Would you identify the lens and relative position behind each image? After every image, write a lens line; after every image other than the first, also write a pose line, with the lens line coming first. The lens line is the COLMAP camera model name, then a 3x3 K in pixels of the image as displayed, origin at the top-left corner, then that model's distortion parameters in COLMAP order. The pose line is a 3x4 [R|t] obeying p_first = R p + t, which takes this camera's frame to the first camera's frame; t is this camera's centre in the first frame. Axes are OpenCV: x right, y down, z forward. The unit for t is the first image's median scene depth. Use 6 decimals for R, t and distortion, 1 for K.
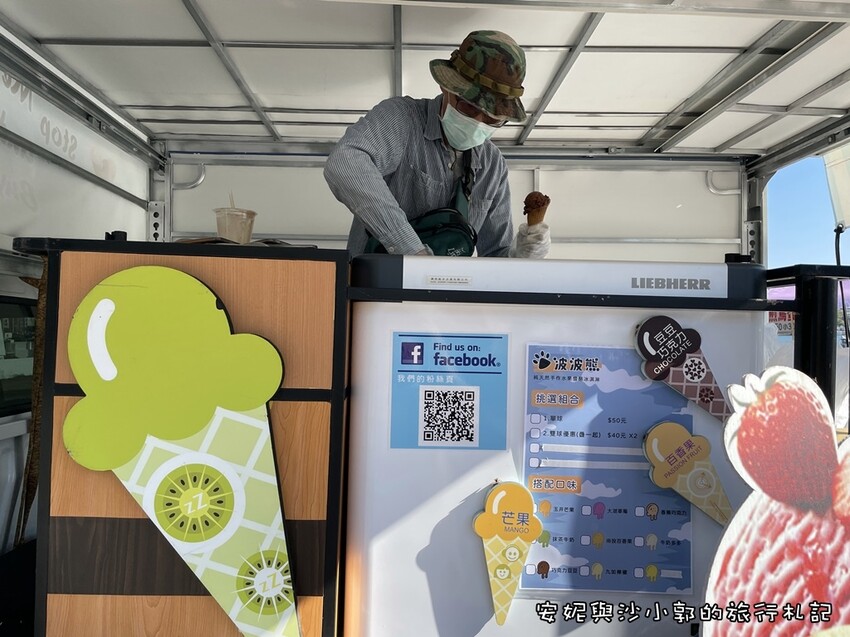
lens RADIAL K [[649.4, 0, 422.0], [0, 649.4, 314.9], [0, 0, 1]] dist [0.094530, -0.134858]
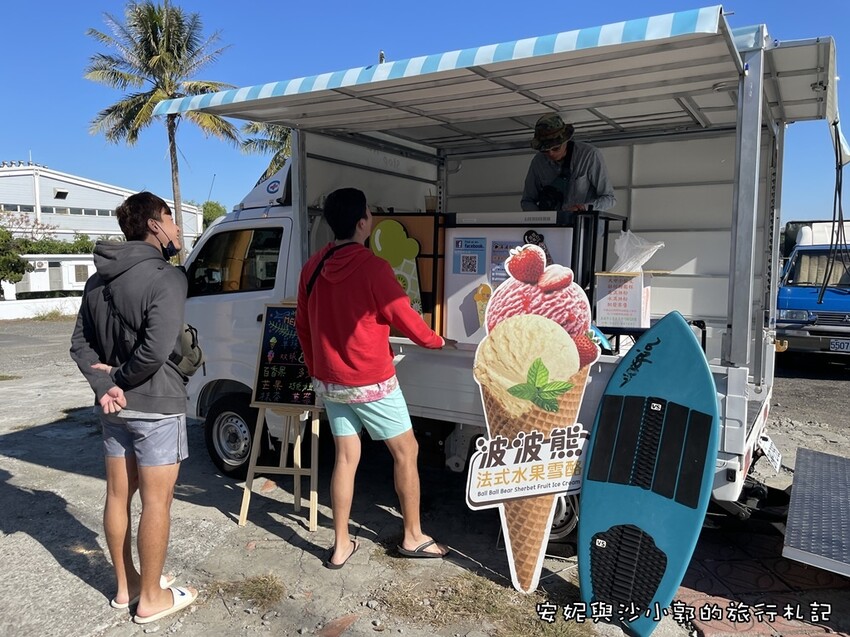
lens RADIAL K [[650.5, 0, 426.5], [0, 650.5, 312.7], [0, 0, 1]] dist [0.100040, -0.142853]
pose [[0.836806, 0.045800, -0.545580, 1.601592], [0.013115, 0.994532, 0.103603, 0.060426], [0.547342, -0.093851, 0.831630, -1.763508]]
